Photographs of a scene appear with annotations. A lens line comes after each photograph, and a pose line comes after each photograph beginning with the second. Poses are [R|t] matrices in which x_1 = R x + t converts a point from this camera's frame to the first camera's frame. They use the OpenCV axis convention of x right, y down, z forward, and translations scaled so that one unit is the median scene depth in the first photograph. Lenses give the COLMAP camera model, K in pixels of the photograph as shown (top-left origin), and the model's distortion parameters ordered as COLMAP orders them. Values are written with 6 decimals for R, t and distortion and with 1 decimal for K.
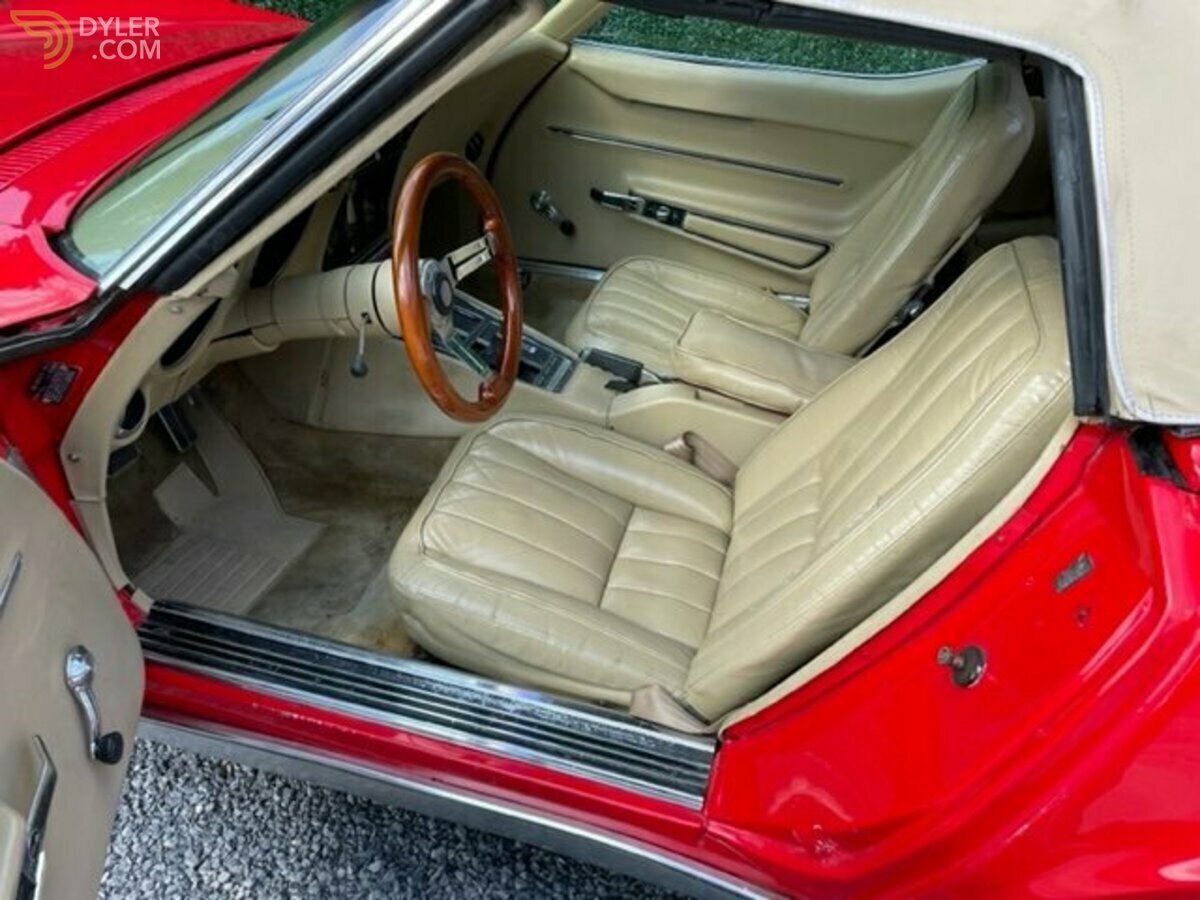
lens RADIAL K [[933.2, 0, 570.4], [0, 933.2, 453.7], [0, 0, 1]] dist [0.097696, -0.147033]
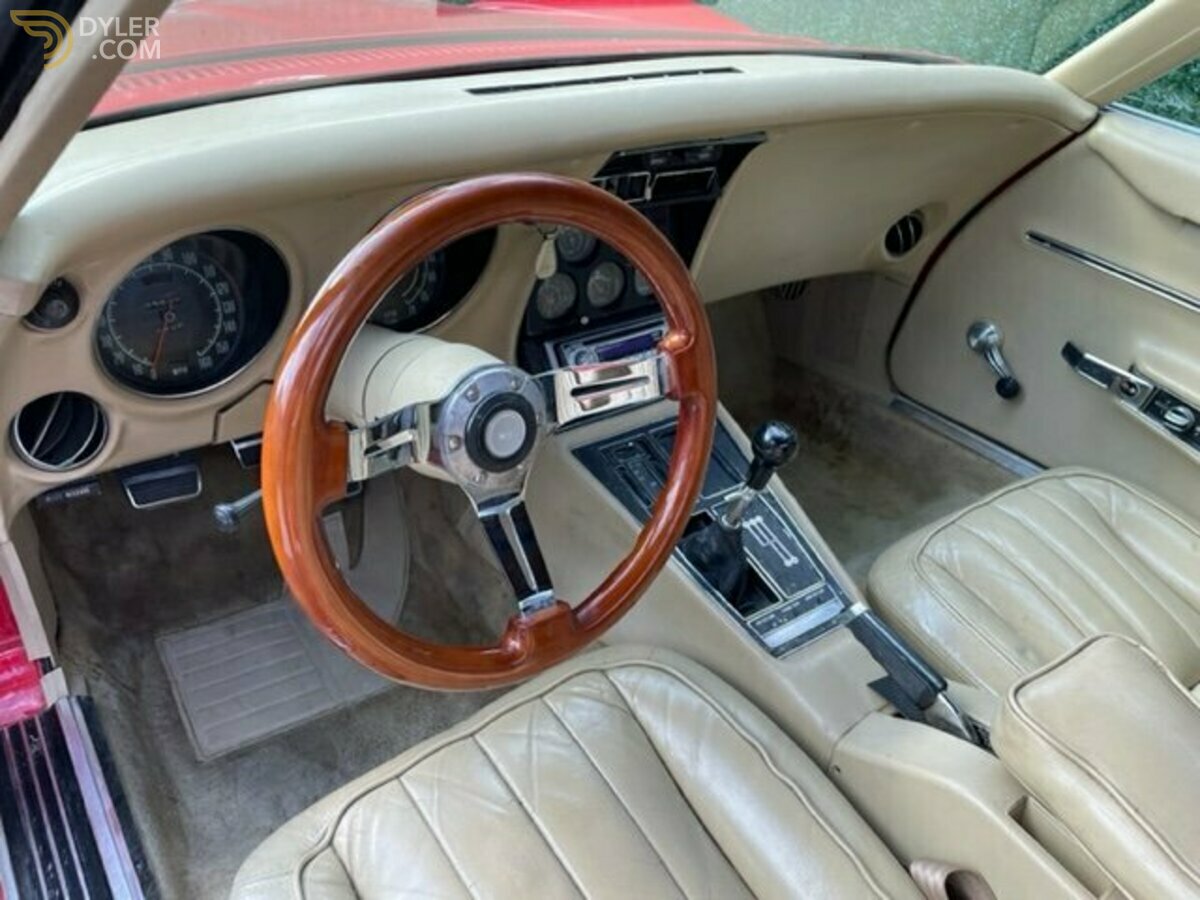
lens RADIAL K [[933.2, 0, 570.4], [0, 933.2, 453.7], [0, 0, 1]] dist [0.097696, -0.147033]
pose [[0.798187, 0.347226, -0.492272, 0.100299], [-0.382896, 0.923291, 0.030405, -0.119504], [0.465067, 0.164220, 0.869910, 0.354656]]
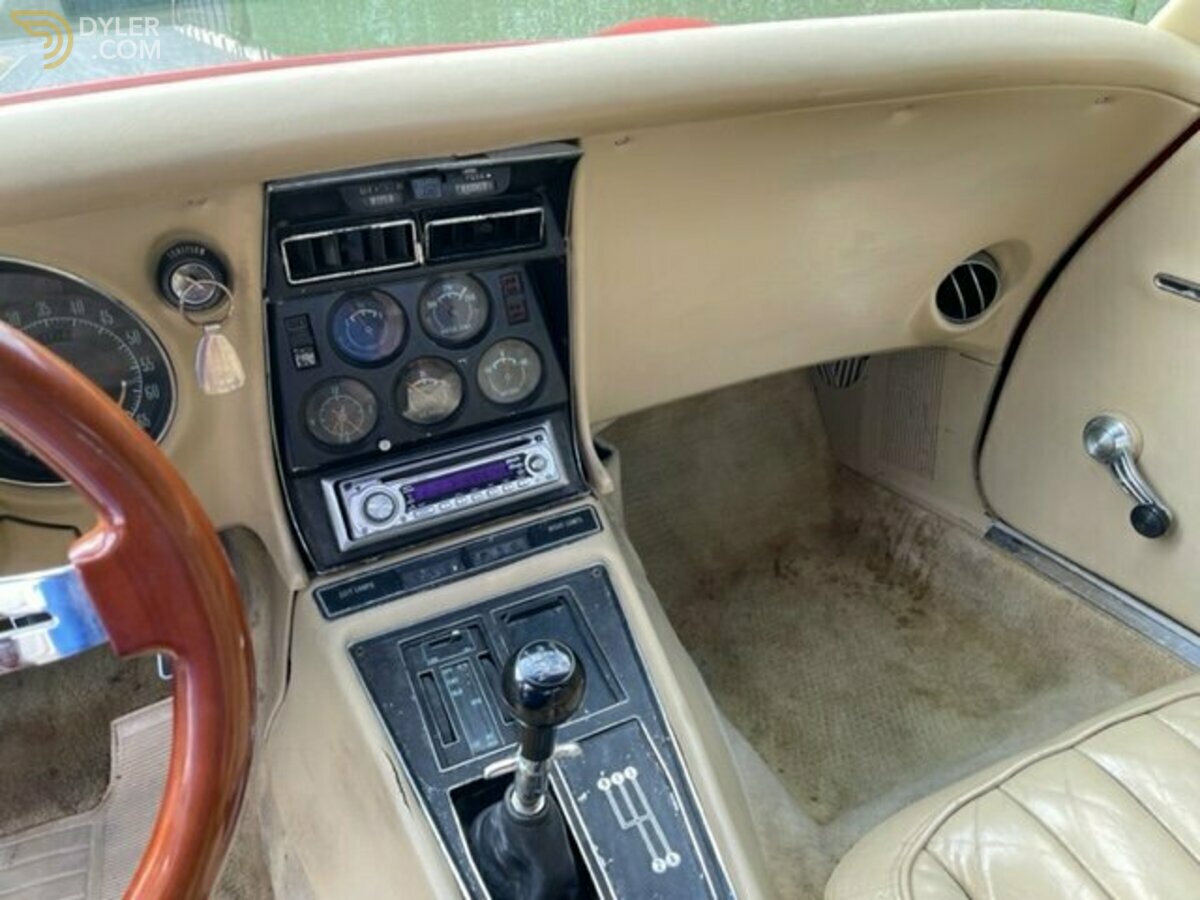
lens RADIAL K [[933.2, 0, 570.4], [0, 933.2, 453.7], [0, 0, 1]] dist [0.097696, -0.147033]
pose [[0.665054, 0.289862, -0.688247, 0.111705], [-0.362272, 0.931122, 0.042087, -0.218282], [0.653041, 0.221342, 0.724255, 0.608895]]
